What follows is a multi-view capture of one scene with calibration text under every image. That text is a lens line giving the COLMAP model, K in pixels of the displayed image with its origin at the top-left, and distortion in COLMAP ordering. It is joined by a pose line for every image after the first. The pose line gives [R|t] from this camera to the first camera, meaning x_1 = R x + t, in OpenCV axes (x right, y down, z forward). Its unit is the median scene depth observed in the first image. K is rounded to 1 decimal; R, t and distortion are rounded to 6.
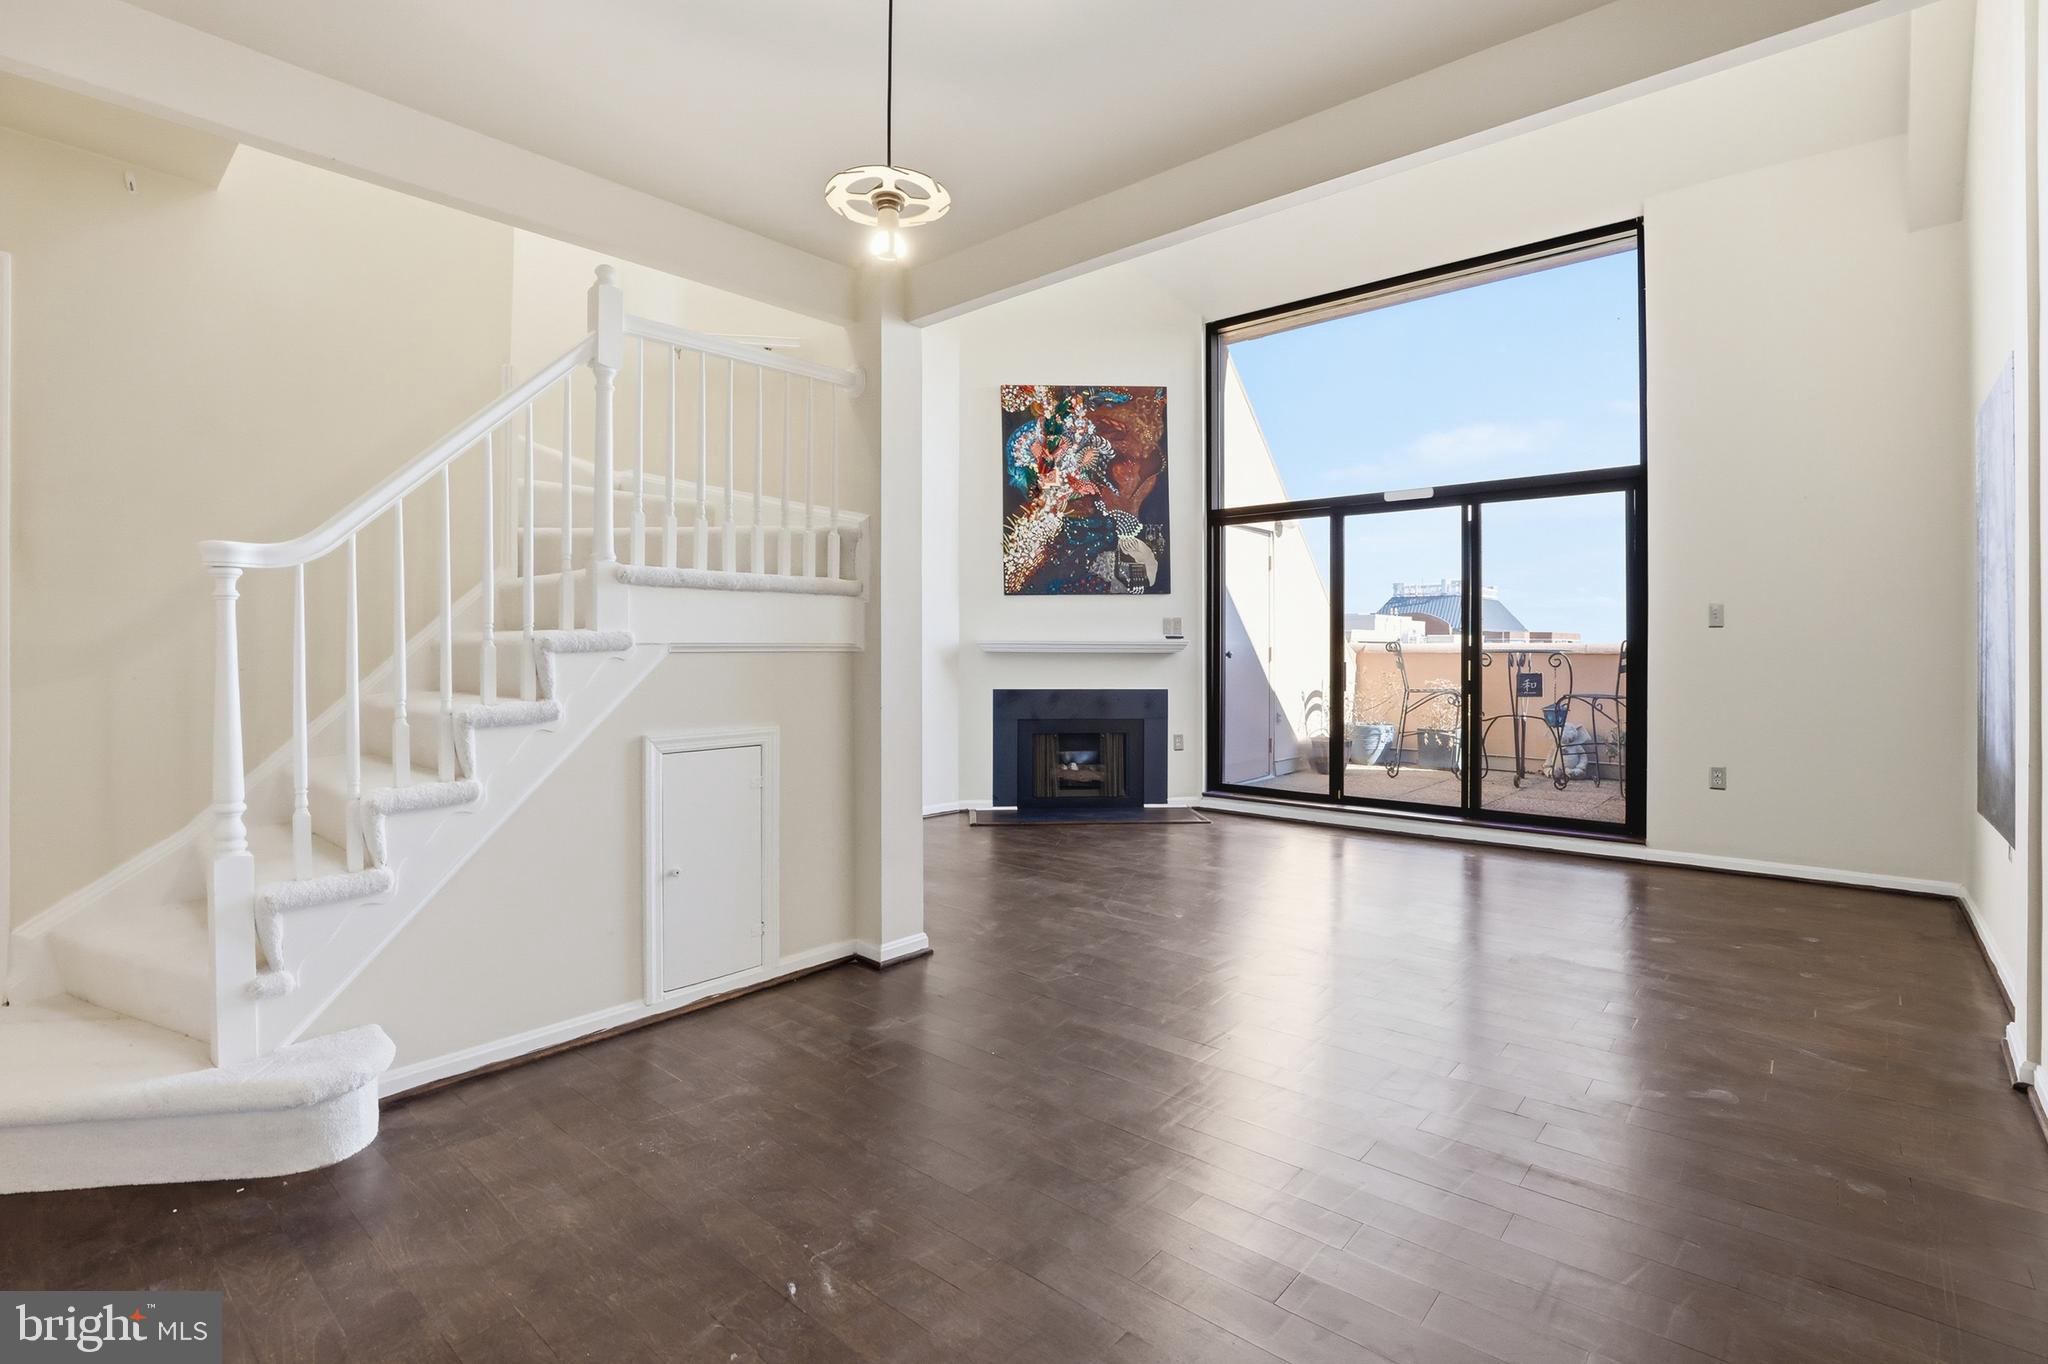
lens RADIAL K [[944.5, 0, 1025.0], [0, 944.5, 660.9], [0, 0, 1]] dist [-0.047263, 0.017758]
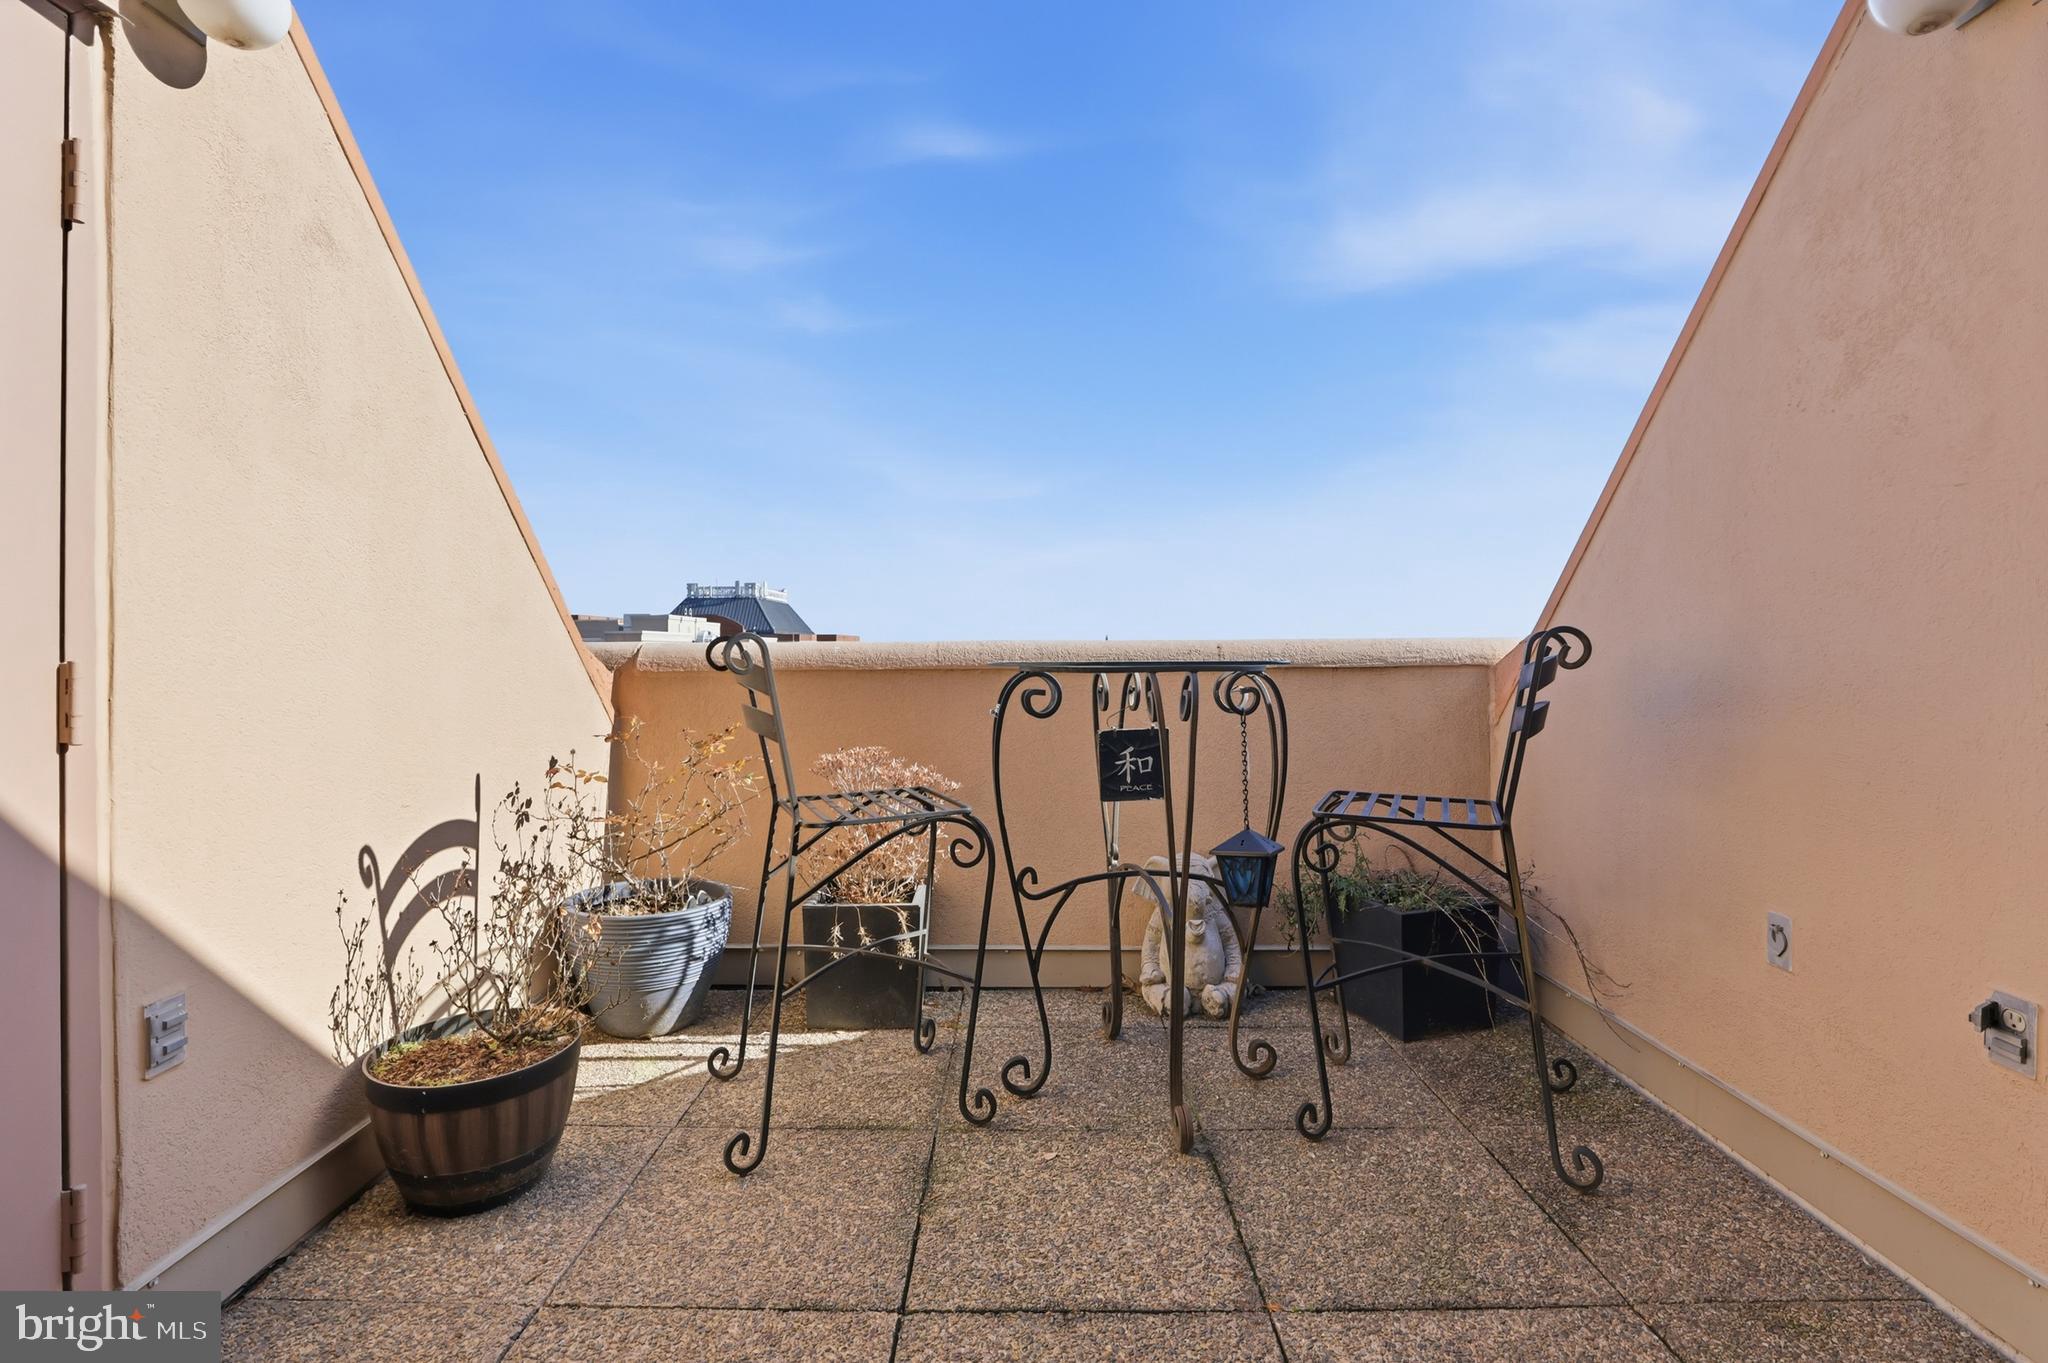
lens RADIAL K [[944.5, 0, 1025.0], [0, 944.5, 660.4], [0, 0, 1]] dist [-0.047263, 0.017758]
pose [[0.752487, -0.012128, 0.658495, 0.320994], [0.013862, 0.999901, 0.002576, -0.014611], [-0.658461, 0.007190, 0.752581, 0.858162]]
